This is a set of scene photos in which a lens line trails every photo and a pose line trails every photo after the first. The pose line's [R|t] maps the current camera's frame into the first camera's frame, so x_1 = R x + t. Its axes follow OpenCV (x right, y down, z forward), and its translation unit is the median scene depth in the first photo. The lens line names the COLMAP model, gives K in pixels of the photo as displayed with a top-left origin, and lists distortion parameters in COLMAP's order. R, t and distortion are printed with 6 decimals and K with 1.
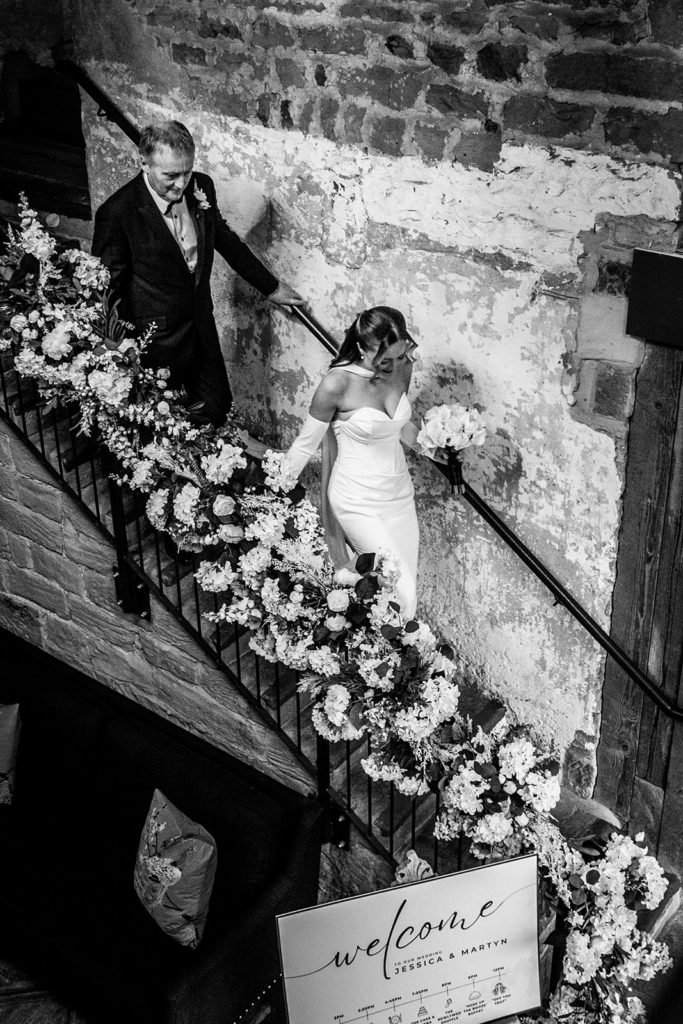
lens RADIAL K [[1071.7, 0, 341.5], [0, 1071.7, 512.0], [0, 0, 1]] dist [0.007870, 0.001966]
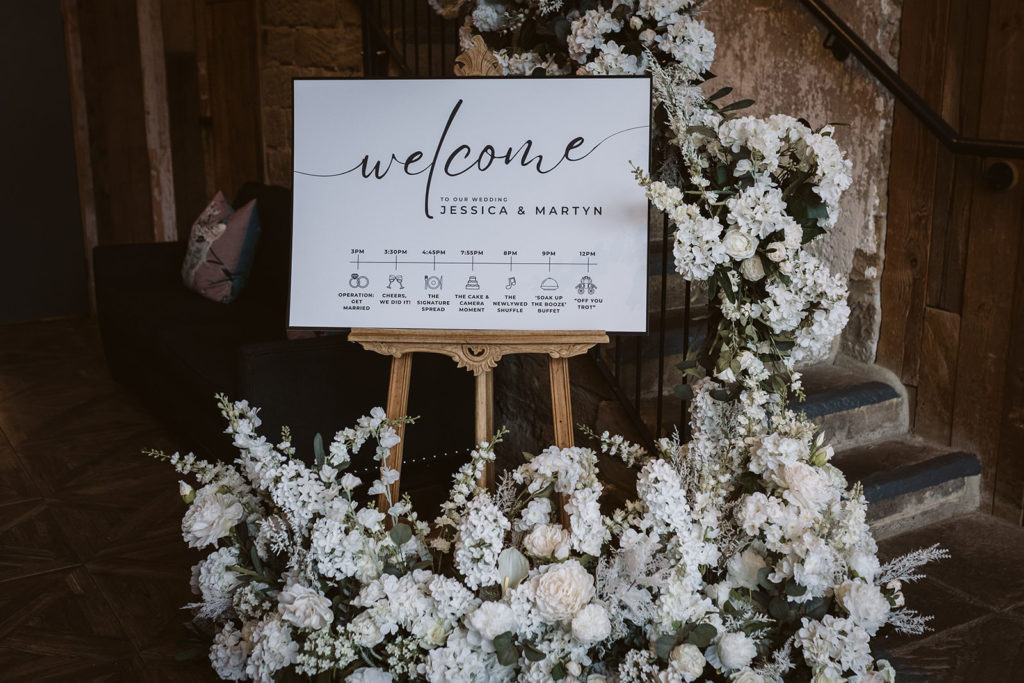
lens RADIAL K [[1044.0, 0, 512.0], [0, 1044.0, 341.5], [0, 0, 1]] dist [-0.005196, -0.000995]
pose [[0.938037, 0.115056, -0.326876, 0.254615], [-0.177864, 0.969399, -0.169201, 0.463513], [0.297406, 0.216856, 0.929797, 0.257736]]
